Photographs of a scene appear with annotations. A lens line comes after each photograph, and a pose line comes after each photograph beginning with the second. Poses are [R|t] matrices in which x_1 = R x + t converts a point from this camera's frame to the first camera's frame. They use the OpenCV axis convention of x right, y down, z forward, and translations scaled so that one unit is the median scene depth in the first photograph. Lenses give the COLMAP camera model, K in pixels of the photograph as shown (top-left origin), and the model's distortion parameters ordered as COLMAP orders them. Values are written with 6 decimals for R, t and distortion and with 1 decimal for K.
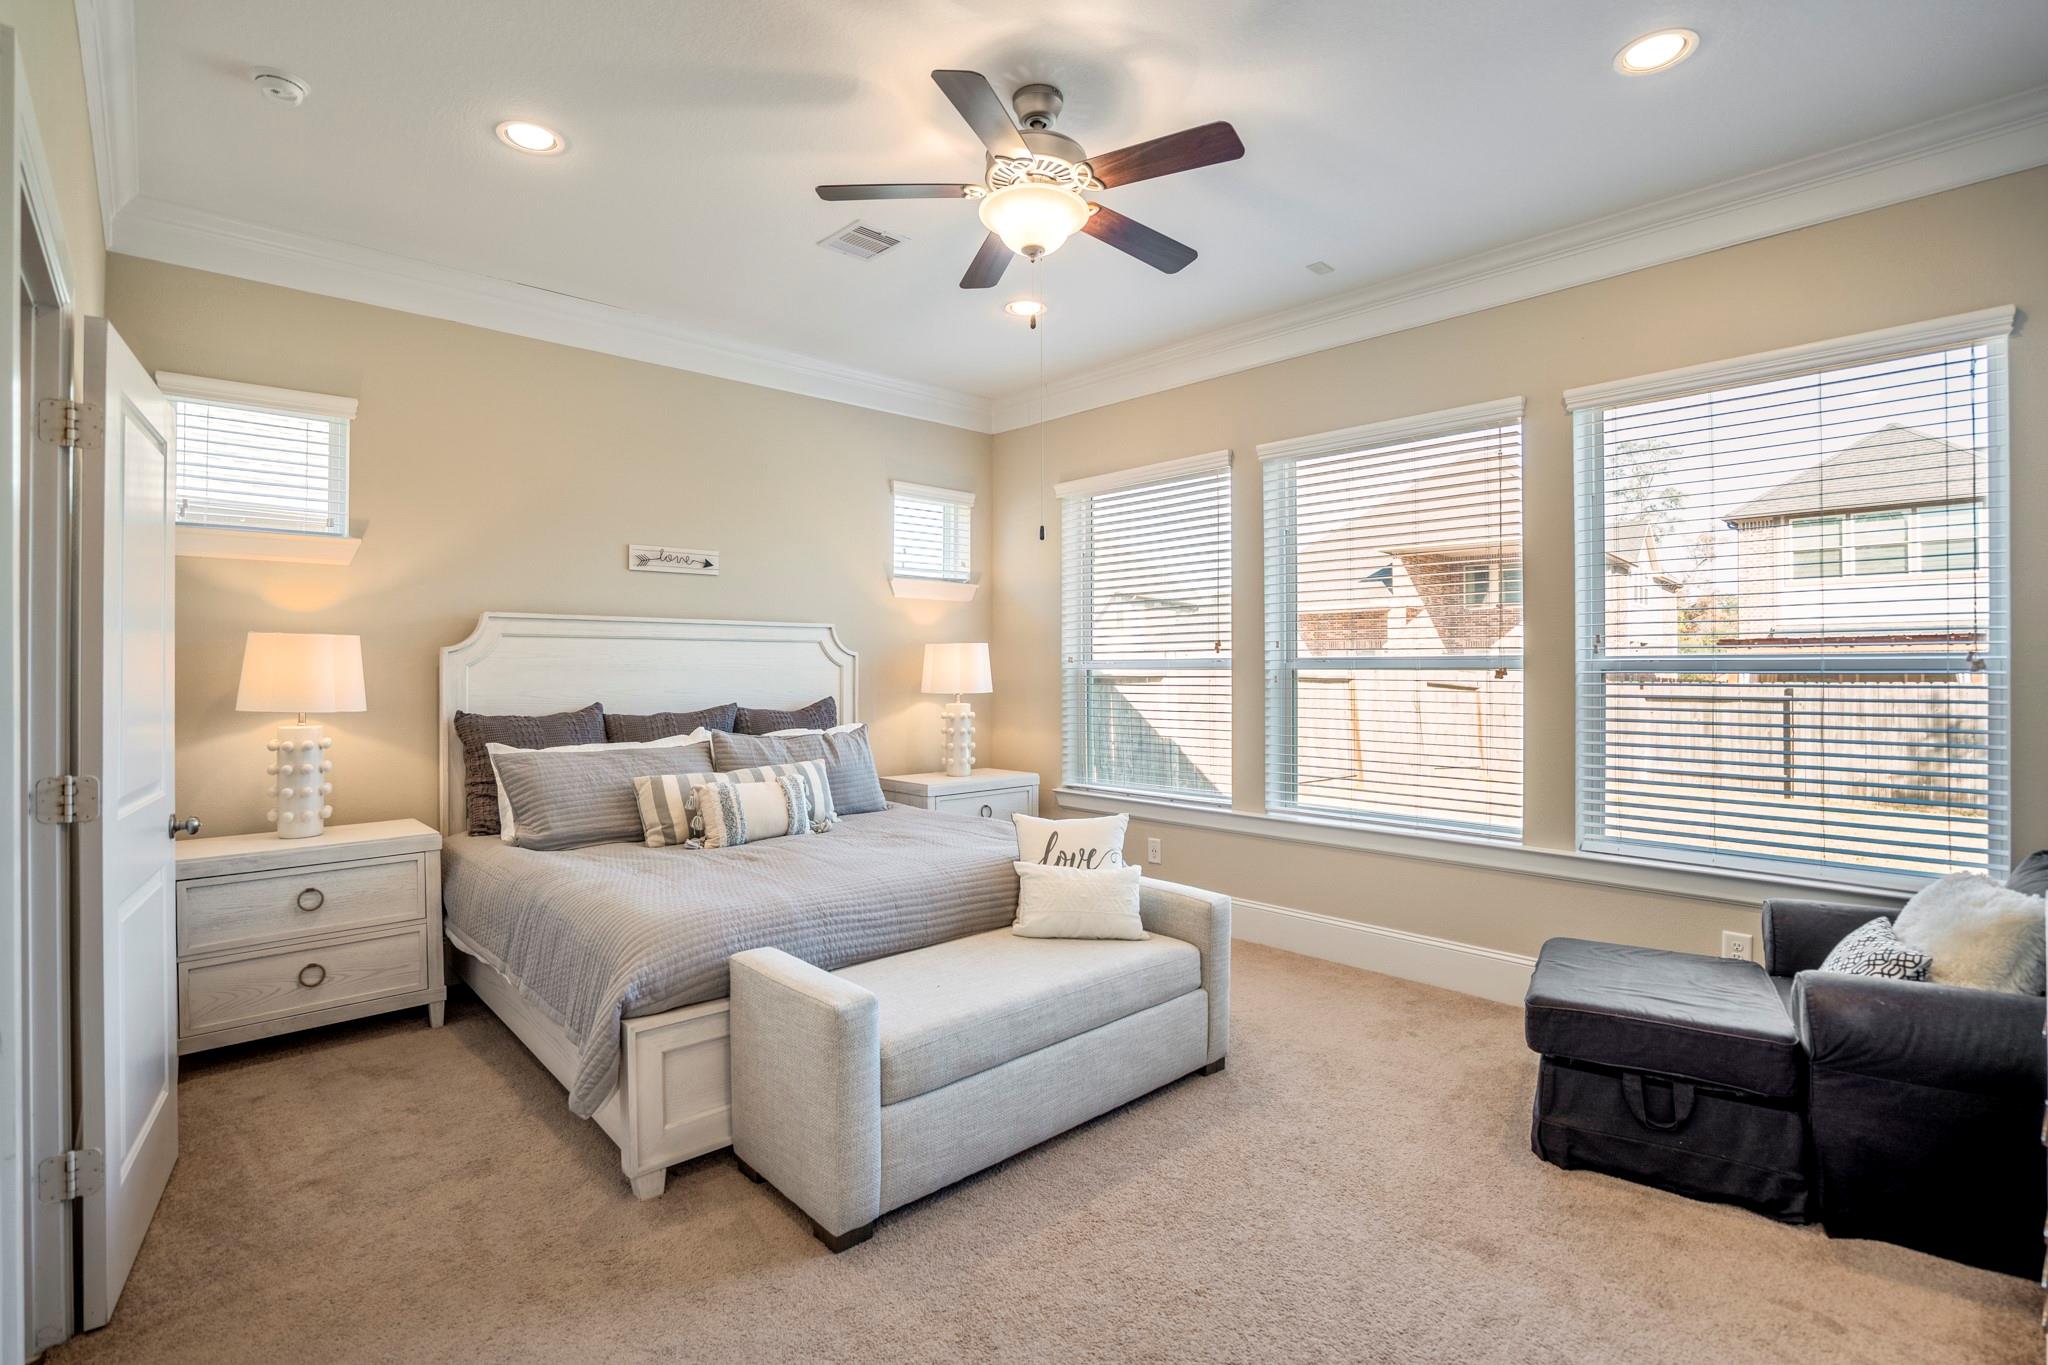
lens RADIAL K [[964.7, 0, 1014.8], [0, 964.7, 678.5], [0, 0, 1]] dist [-0.051329, 0.016677]
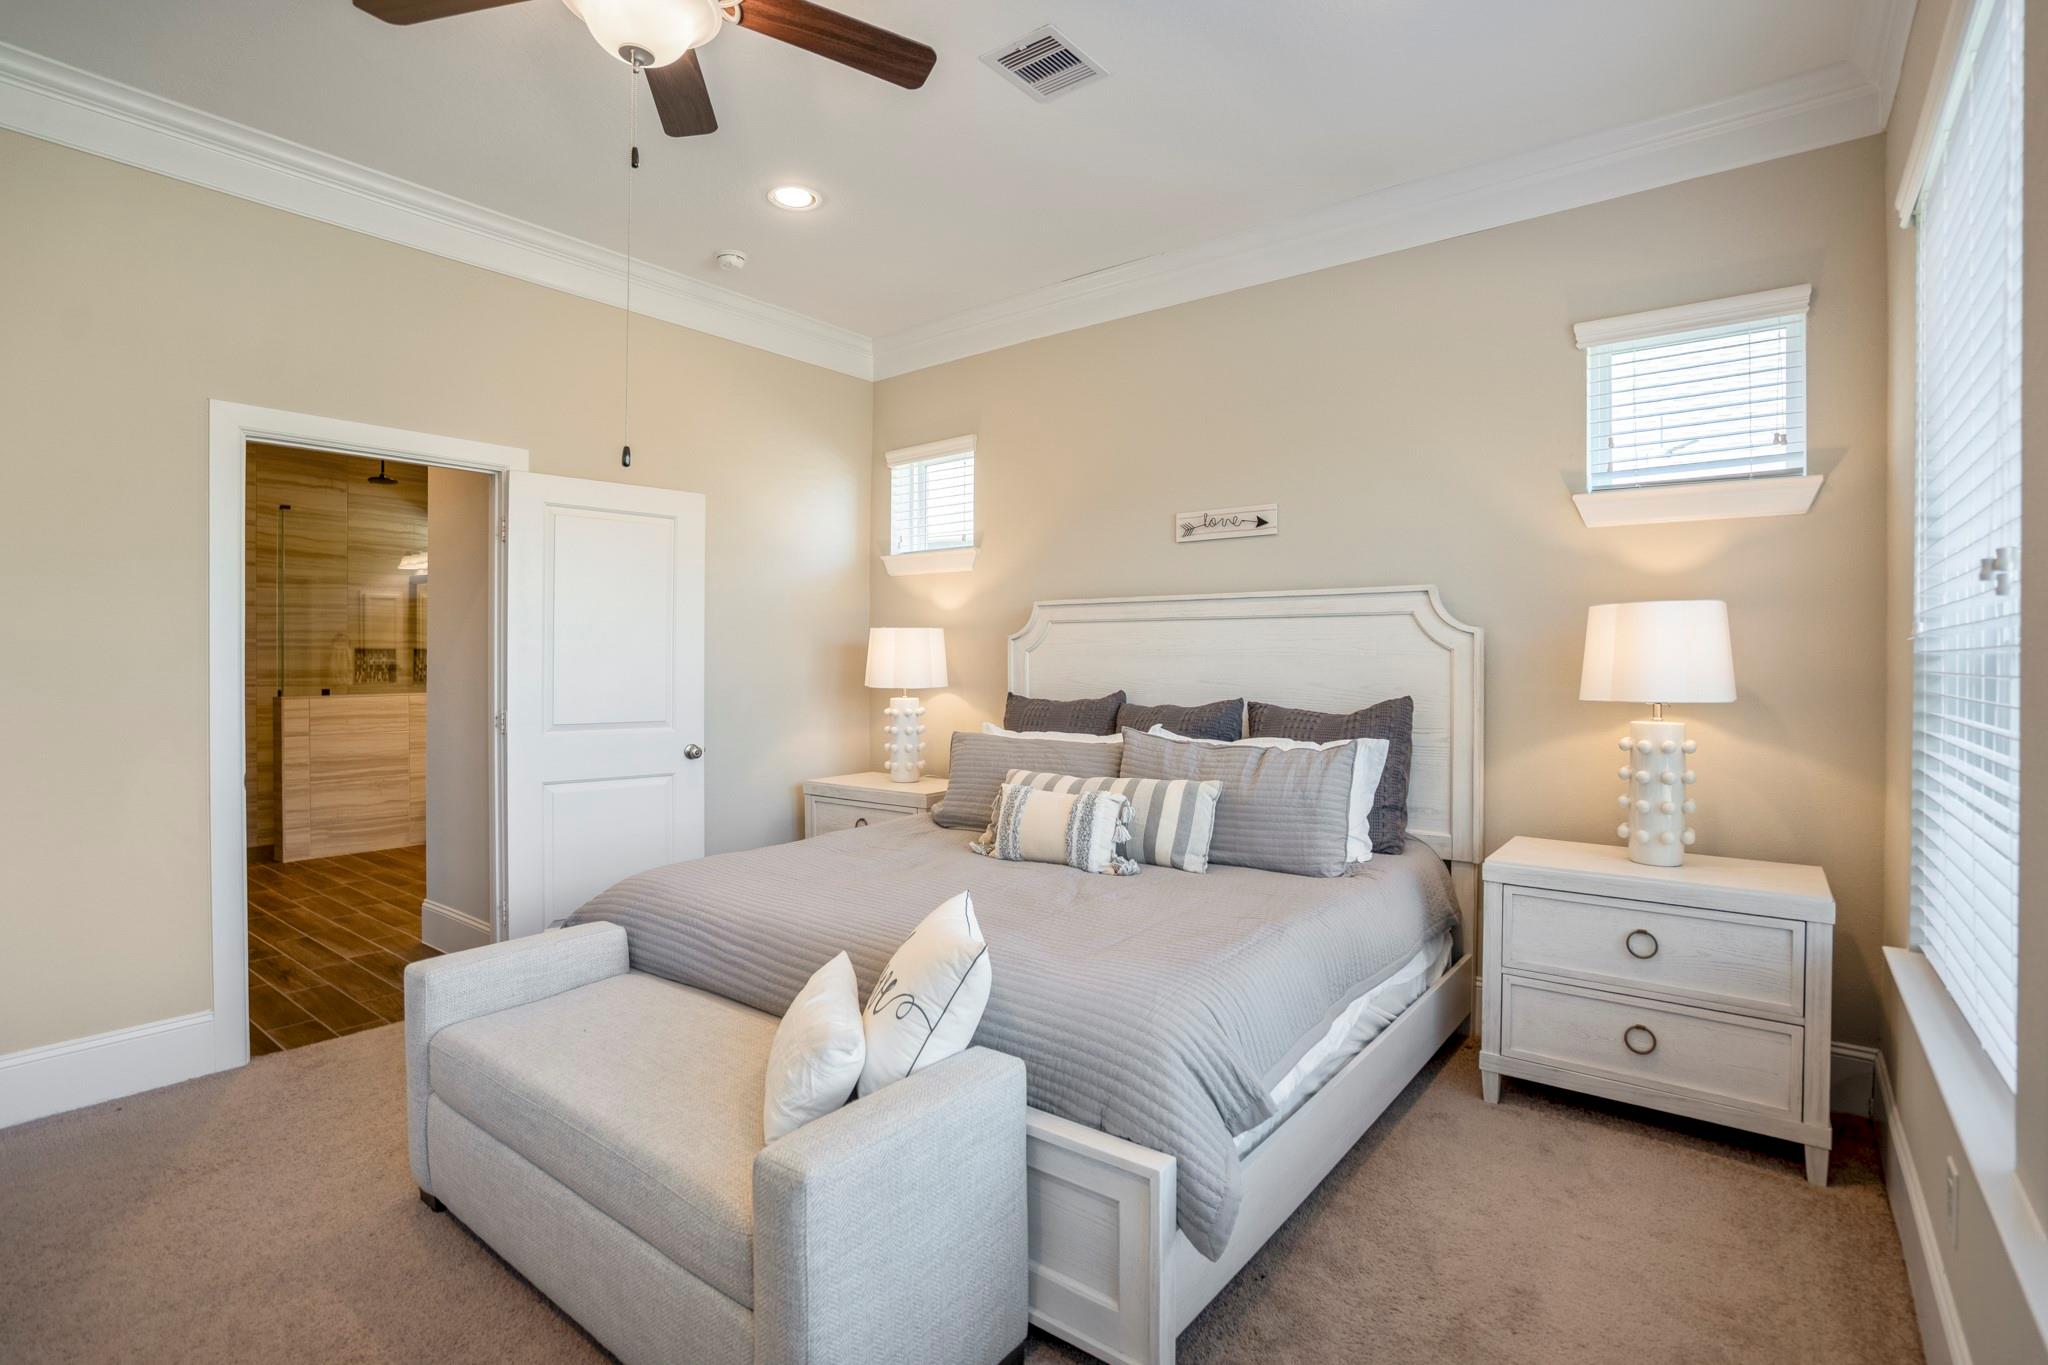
lens RADIAL K [[964.7, 0, 1036.1], [0, 964.7, 672.1], [0, 0, 1]] dist [-0.051329, 0.016677]
pose [[0.190235, 0.004964, -0.981726, 0.490335], [-0.016695, 0.999859, 0.001820, 0.006917], [0.981597, 0.016044, 0.190291, 0.778400]]
